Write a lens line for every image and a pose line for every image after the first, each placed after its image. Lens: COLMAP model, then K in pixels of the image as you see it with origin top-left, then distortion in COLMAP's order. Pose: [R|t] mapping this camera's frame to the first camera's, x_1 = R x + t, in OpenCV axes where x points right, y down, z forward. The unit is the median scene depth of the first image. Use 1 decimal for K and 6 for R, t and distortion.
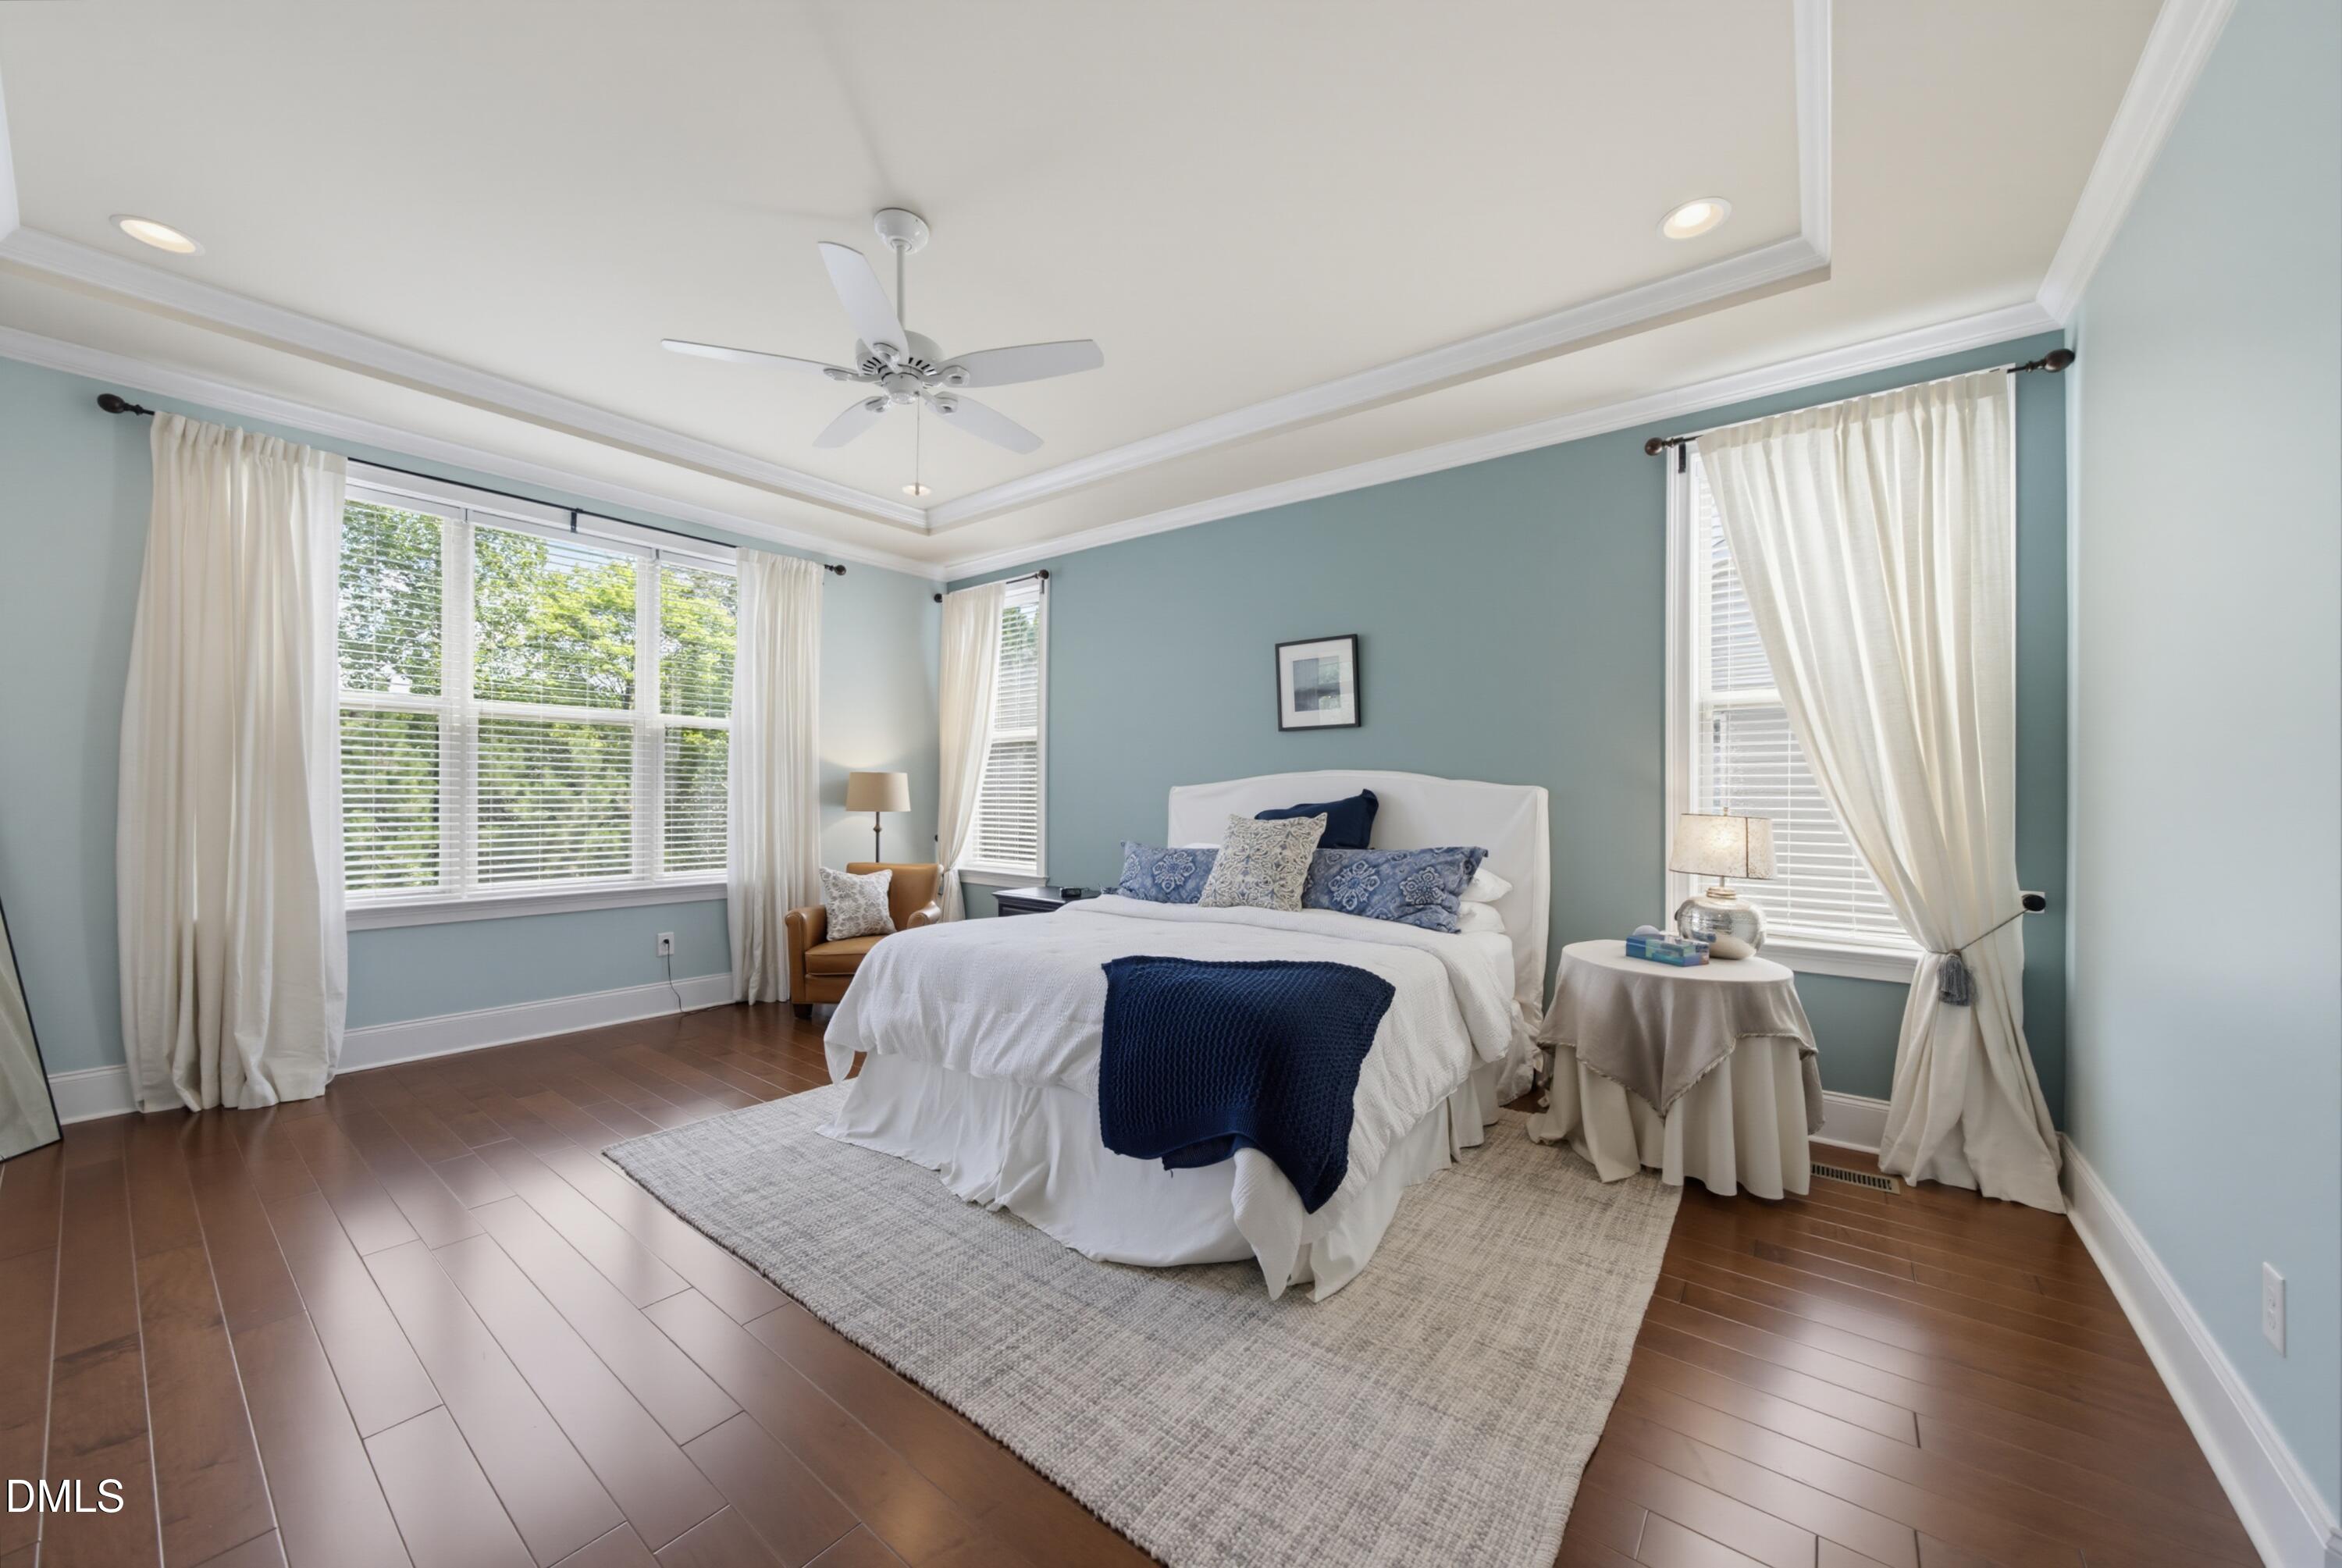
lens RADIAL K [[840.2, 0, 1205.4], [0, 840.2, 785.0], [0, 0, 1]] dist [-0.034404, 0.000069]
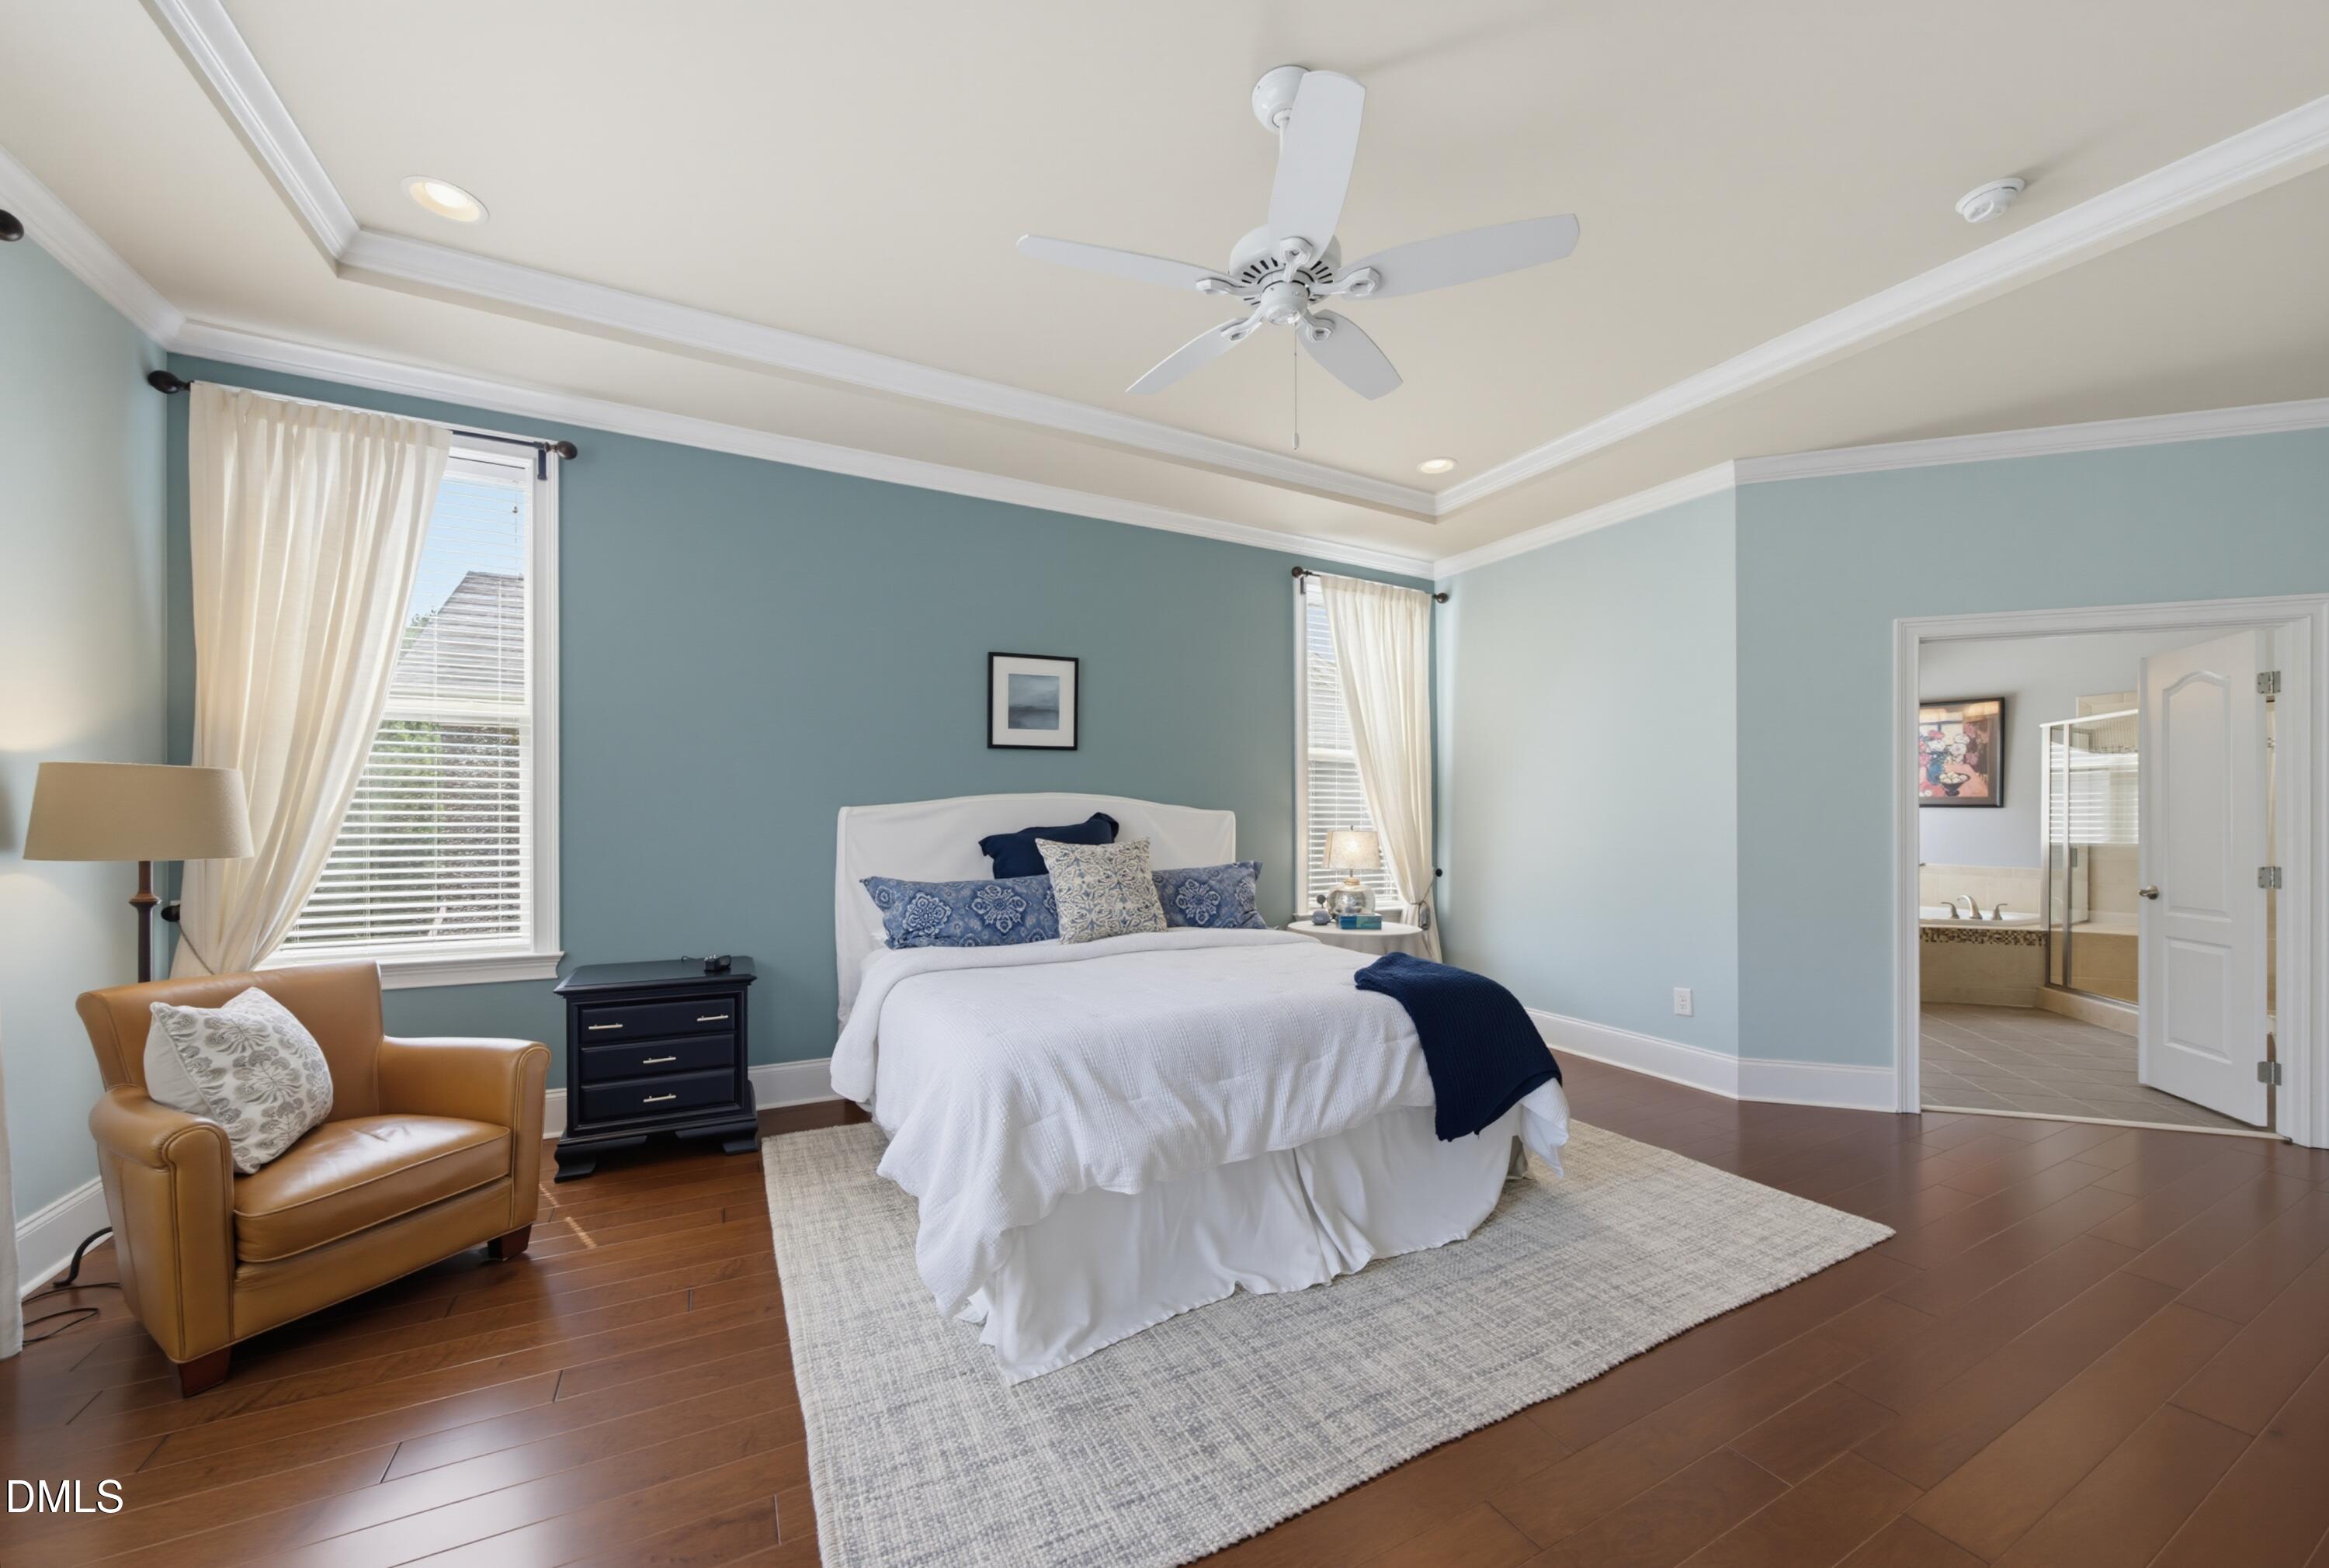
lens RADIAL K [[849.8, 0, 1164.5], [0, 849.8, 784.0], [0, 0, 1]] dist [-0.003580, 0.000006]
pose [[0.438060, 0.028967, 0.898479, -0.756997], [-0.014416, 0.999579, -0.025198, -0.003782], [-0.898830, -0.001914, 0.438293, 0.482734]]
